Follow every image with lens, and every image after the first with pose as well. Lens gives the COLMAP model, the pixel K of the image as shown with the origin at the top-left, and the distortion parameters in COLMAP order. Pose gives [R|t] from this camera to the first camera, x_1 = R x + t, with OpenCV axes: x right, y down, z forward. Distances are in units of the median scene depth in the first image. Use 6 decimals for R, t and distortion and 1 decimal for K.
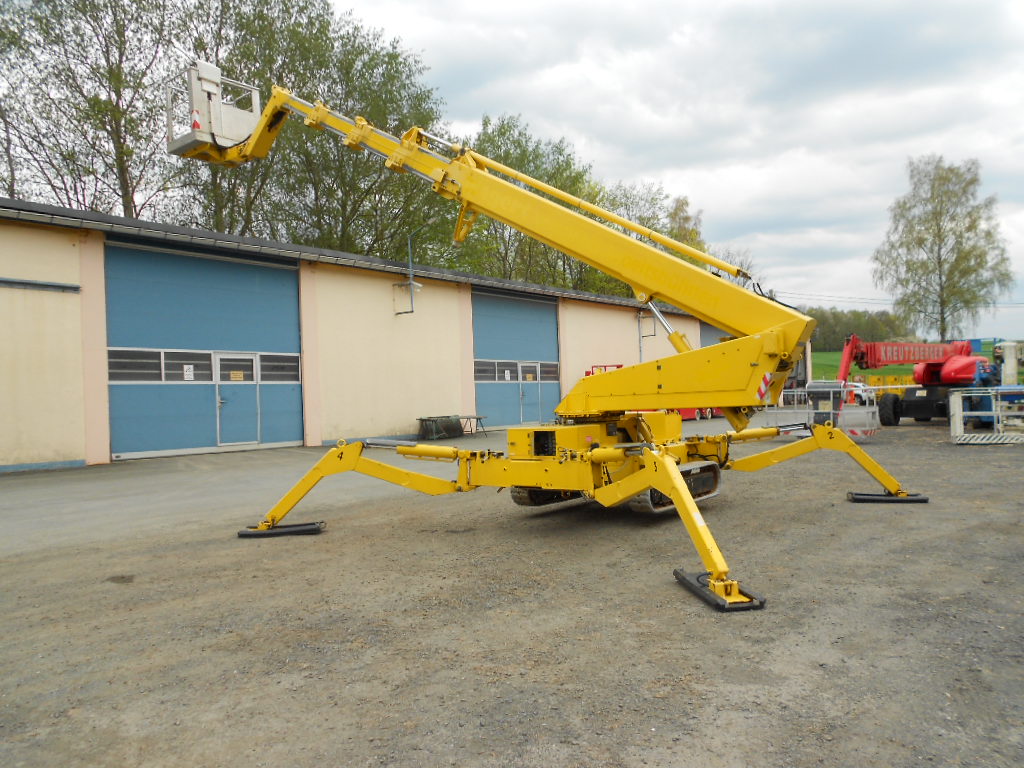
lens RADIAL K [[795.1, 0, 510.5], [0, 795.1, 400.4], [0, 0, 1]] dist [0.000146, -0.011469]
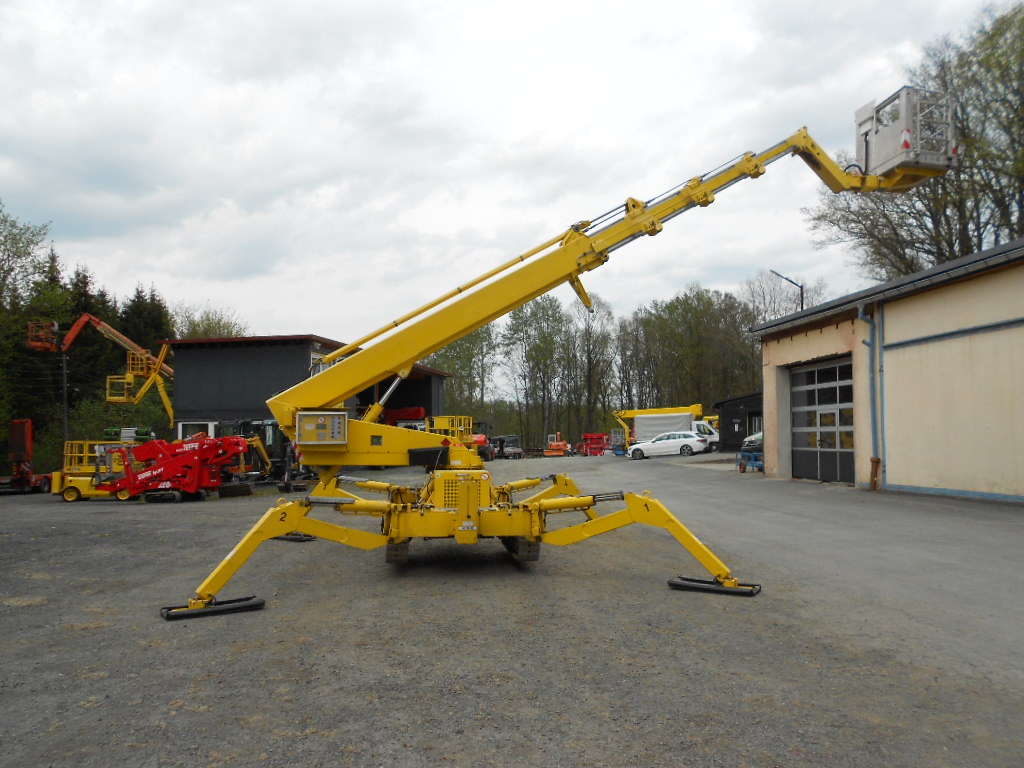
lens RADIAL K [[795.1, 0, 510.5], [0, 795.1, 400.4], [0, 0, 1]] dist [0.000146, -0.011469]
pose [[-0.707122, -0.006192, -0.707064, 0.484242], [0.021703, 0.999300, -0.030455, -0.022186], [0.706758, -0.036881, -0.706493, 1.038070]]
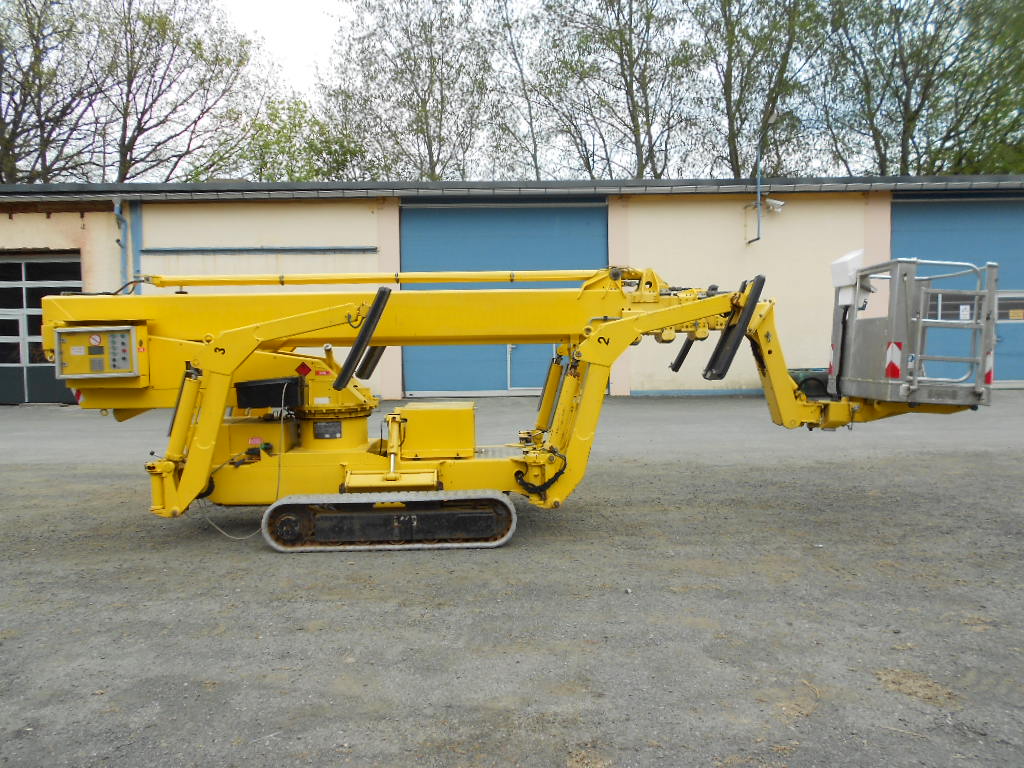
lens RADIAL K [[798.0, 0, 526.9], [0, 798.0, 384.2], [0, 0, 1]] dist [-0.001366, -0.000996]
pose [[0.635749, 0.054199, -0.769991, 0.446083], [-0.005802, 0.997839, 0.065447, -0.017907], [0.771874, -0.037140, 0.634690, 0.360849]]
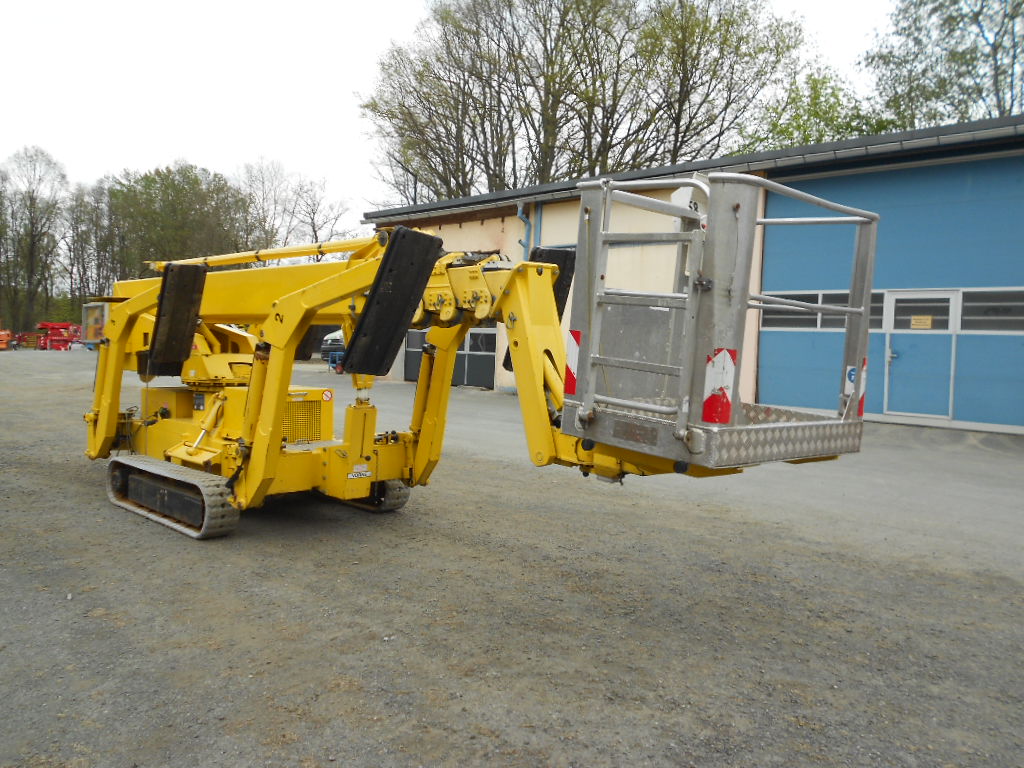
lens RADIAL K [[843.9, 0, 500.1], [0, 843.9, 389.8], [0, 0, 1]] dist [-0.050207, 0.007874]
pose [[-0.146978, 0.069865, -0.986669, 0.486102], [-0.035385, 0.996493, 0.075832, -0.013711], [0.988507, 0.046059, -0.143990, 0.750557]]
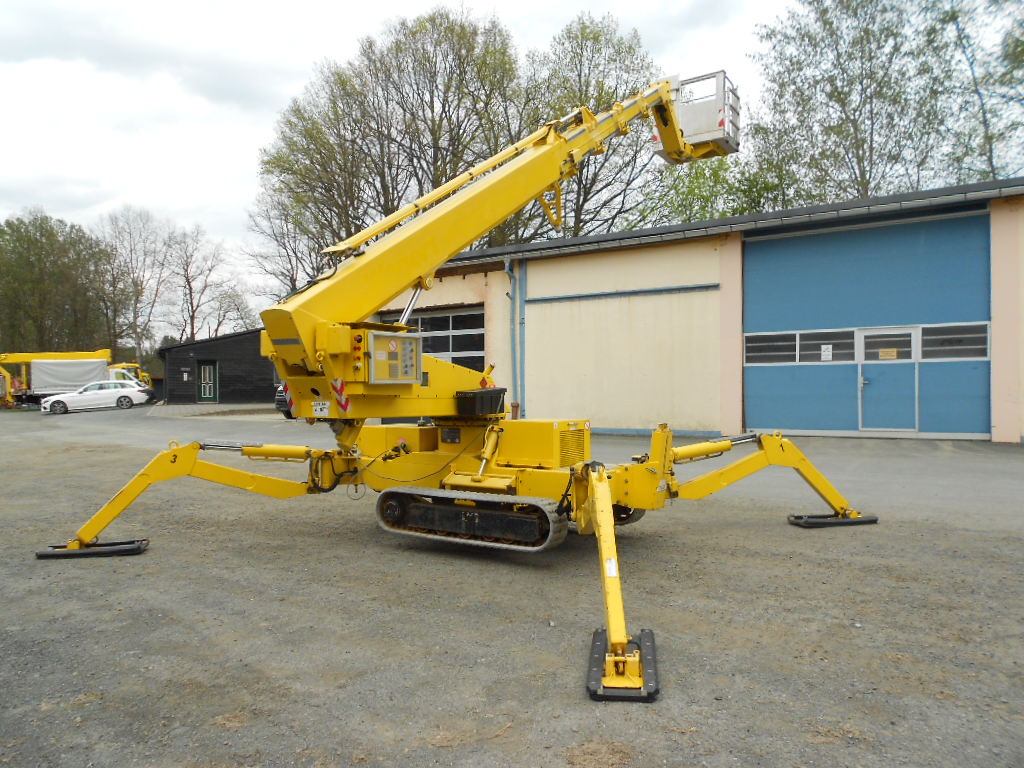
lens RADIAL K [[795.1, 0, 510.5], [0, 795.1, 400.4], [0, 0, 1]] dist [0.000146, -0.011469]
pose [[0.052746, 0.040786, -0.997775, 0.538381], [0.004814, 0.999144, 0.041097, -0.017854], [0.998596, -0.006971, 0.052504, 0.545309]]
